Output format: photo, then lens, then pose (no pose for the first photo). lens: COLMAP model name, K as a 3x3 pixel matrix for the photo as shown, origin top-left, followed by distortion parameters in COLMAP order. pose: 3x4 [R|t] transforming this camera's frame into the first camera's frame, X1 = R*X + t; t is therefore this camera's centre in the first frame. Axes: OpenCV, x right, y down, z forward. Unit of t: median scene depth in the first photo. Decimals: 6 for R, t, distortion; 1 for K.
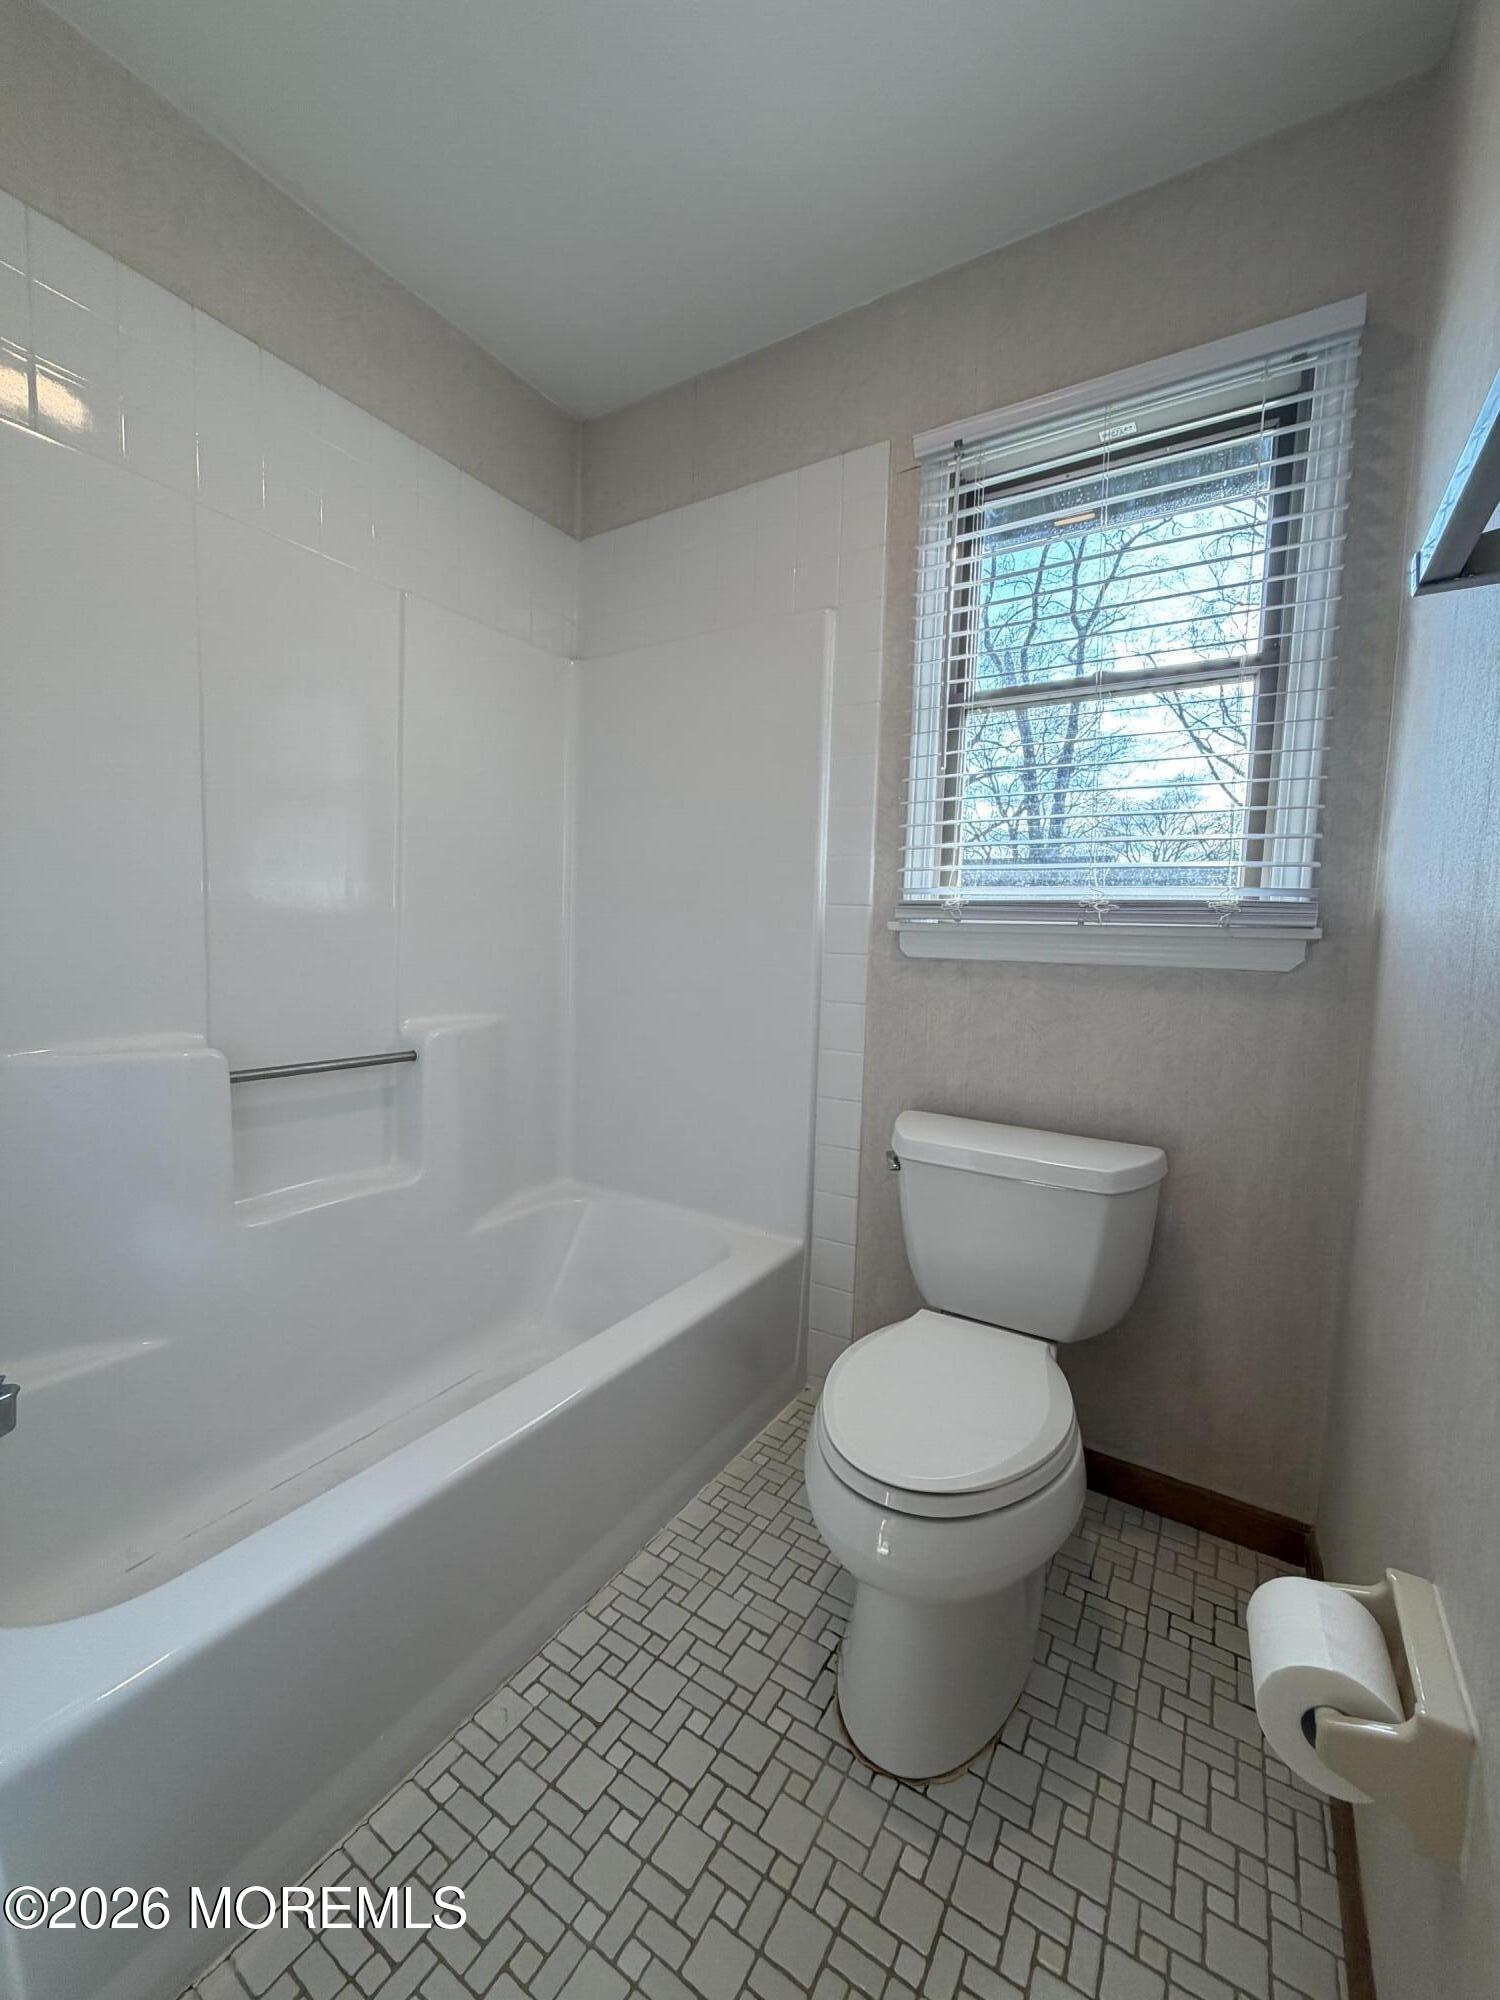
lens RADIAL K [[798.1, 0, 753.2], [0, 798.1, 997.7], [0, 0, 1]] dist [-0.004540, 0.001503]
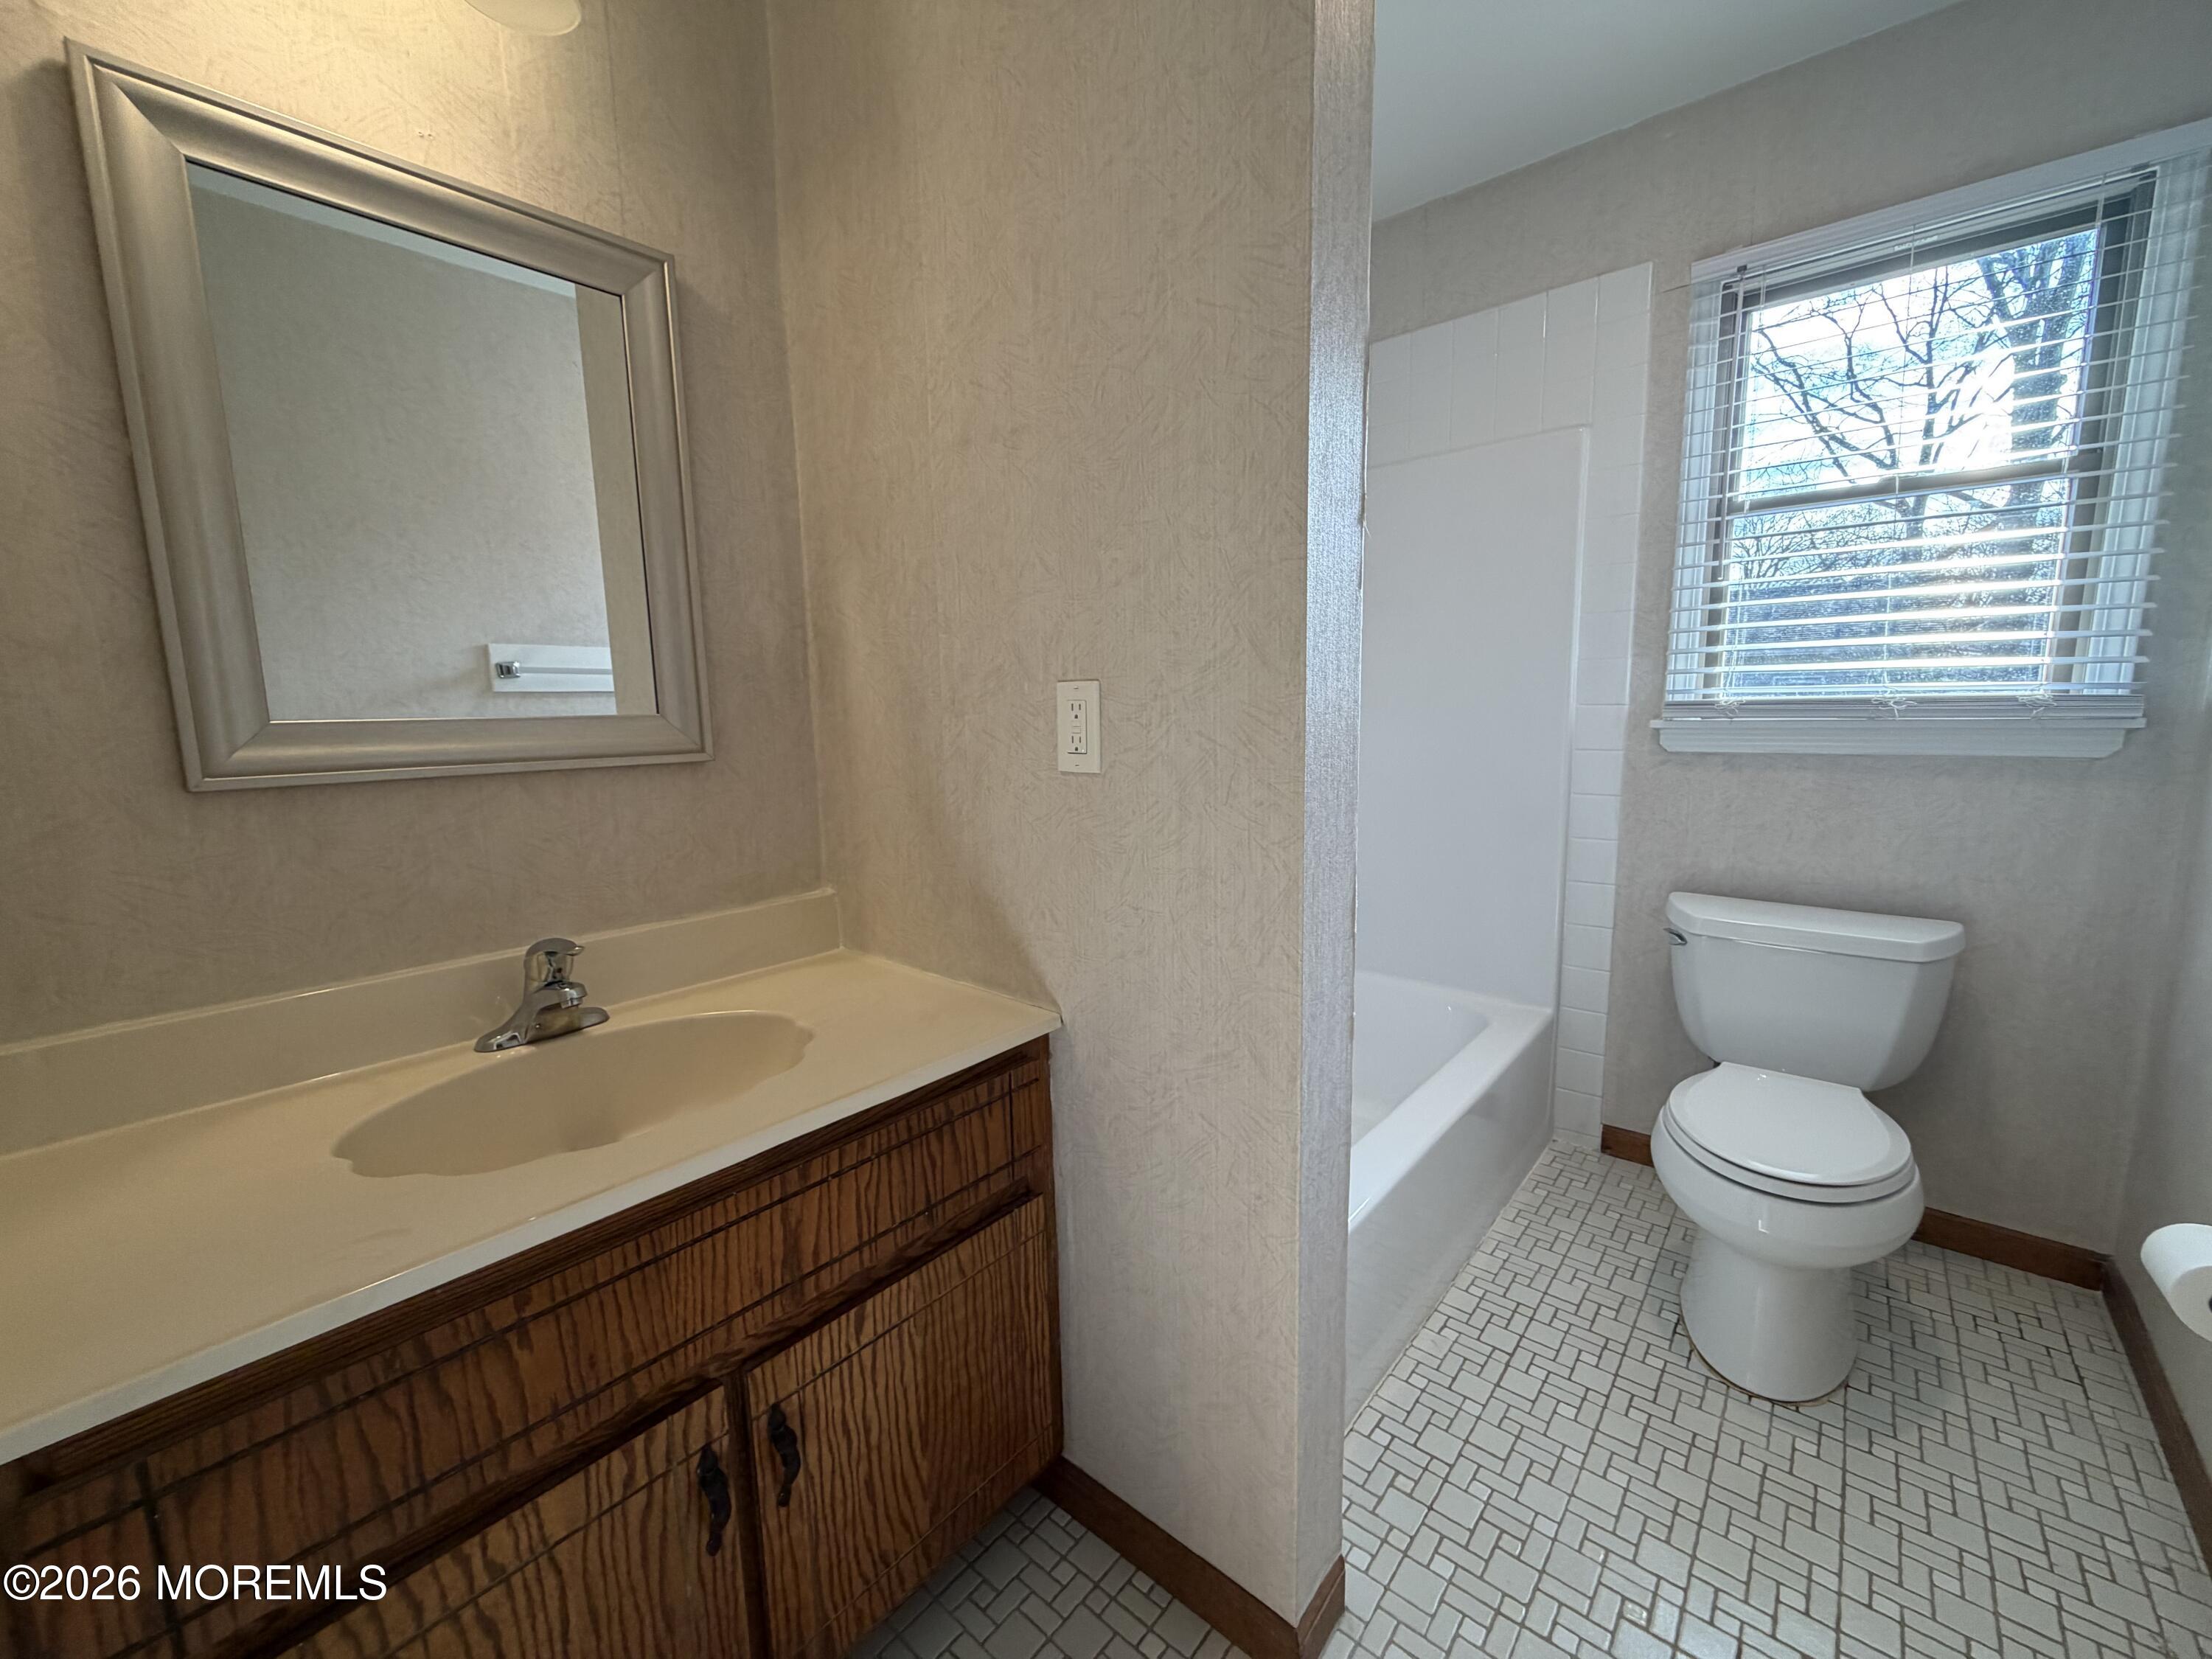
lens RADIAL K [[882.7, 0, 1101.0], [0, 882.7, 831.5], [0, 0, 1]] dist [-0.004540, 0.001503]
pose [[0.986732, -0.030853, -0.159401, -0.430994], [0.042317, 0.996717, 0.069032, -0.066179], [0.156747, -0.074862, 0.984797, -0.353026]]
